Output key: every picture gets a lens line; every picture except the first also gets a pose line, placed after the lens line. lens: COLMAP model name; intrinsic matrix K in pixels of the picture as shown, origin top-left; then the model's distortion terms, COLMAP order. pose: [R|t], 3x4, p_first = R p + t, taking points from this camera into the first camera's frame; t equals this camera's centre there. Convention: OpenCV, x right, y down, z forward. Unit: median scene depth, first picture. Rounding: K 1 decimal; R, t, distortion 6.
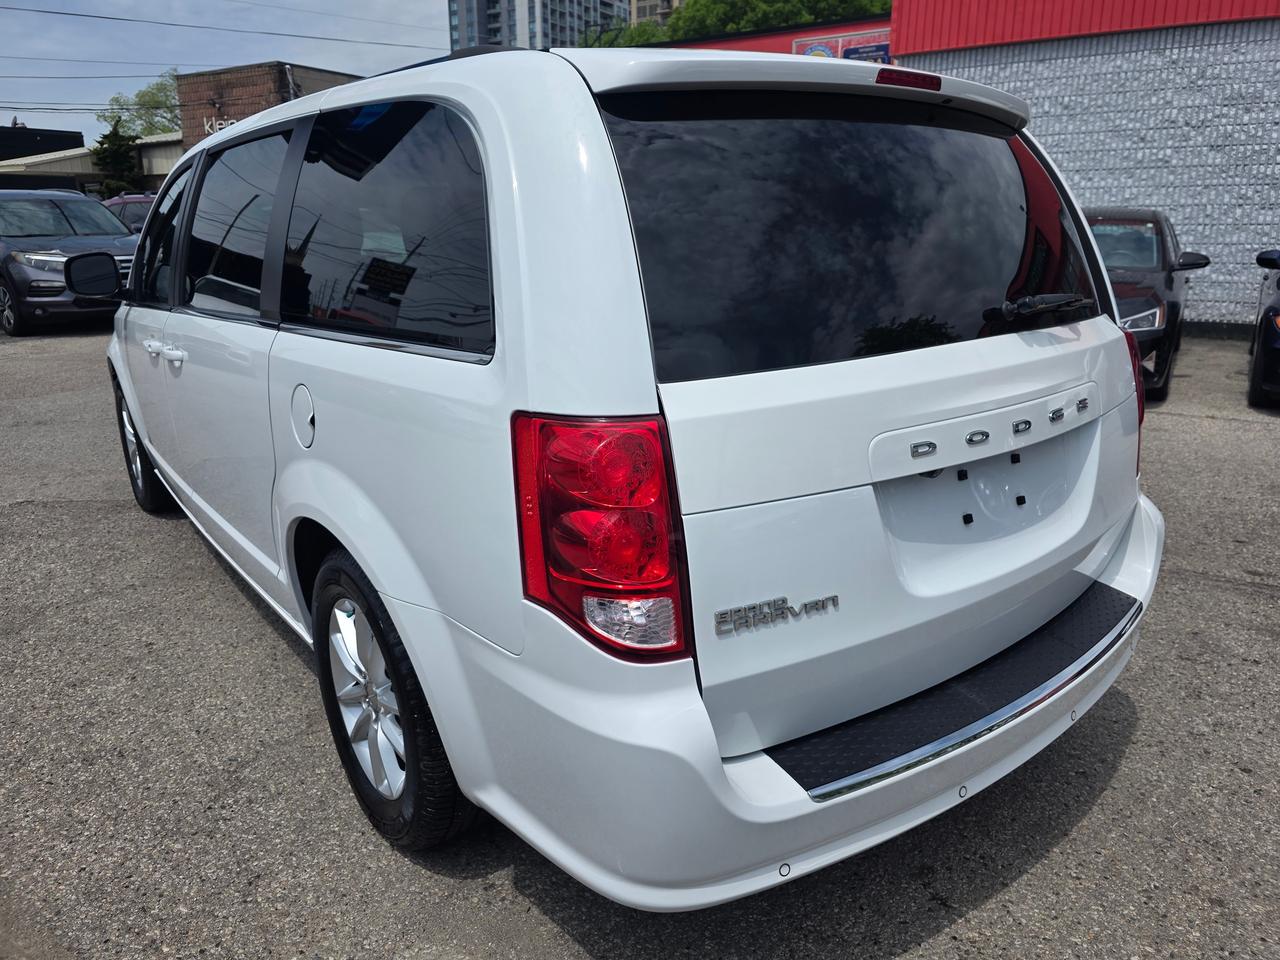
lens RADIAL K [[870.6, 0, 646.6], [0, 870.6, 475.7], [0, 0, 1]] dist [0.041751, -0.045270]
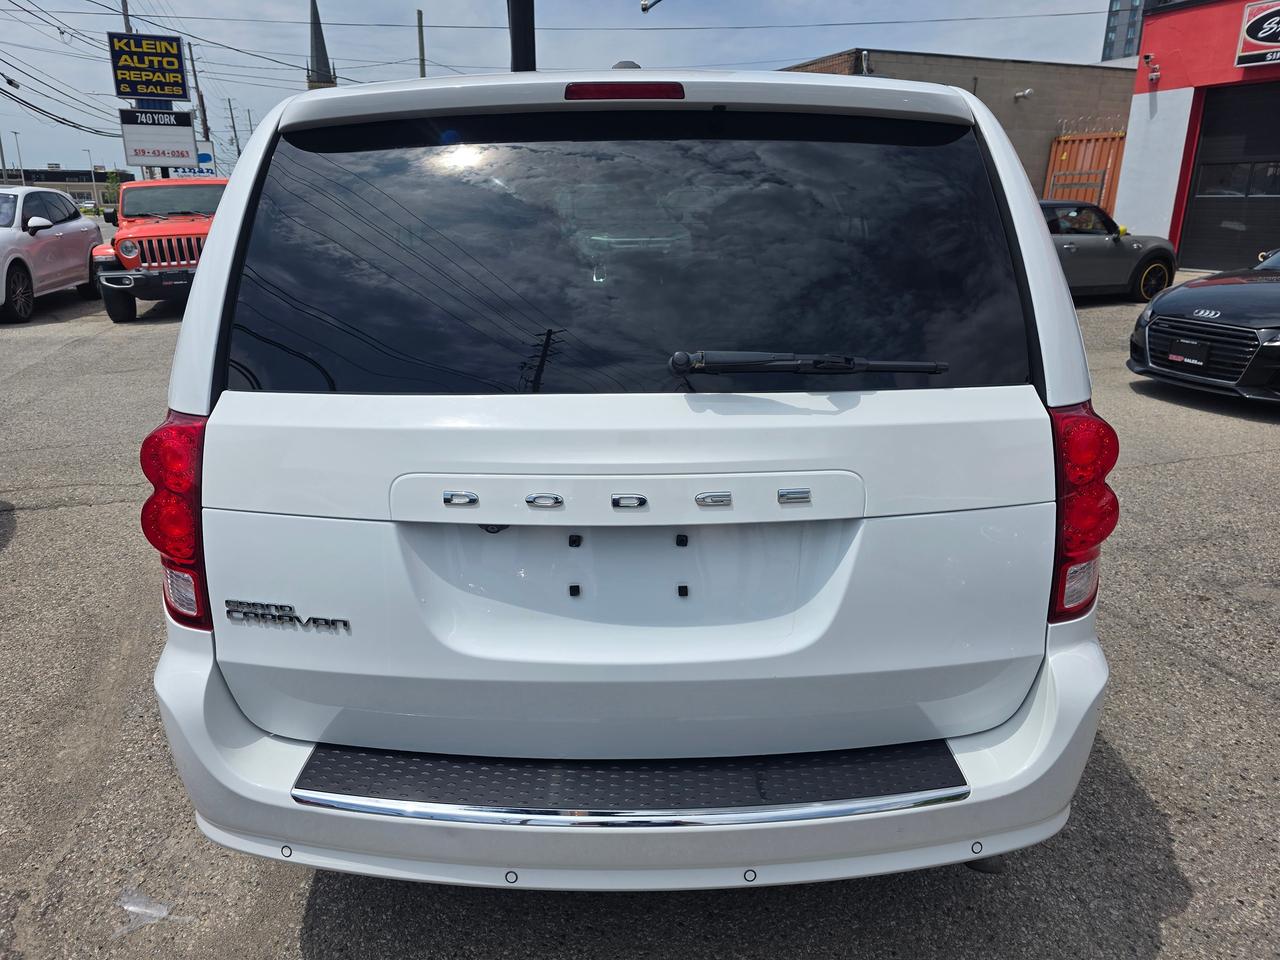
lens RADIAL K [[870.6, 0, 631.0], [0, 870.6, 481.7], [0, 0, 1]] dist [0.041751, -0.045270]
pose [[0.782702, 0.192407, -0.591910, 0.985151], [-0.175419, 0.980659, 0.086813, -0.158400], [0.597165, 0.035883, 0.801315, 0.345283]]
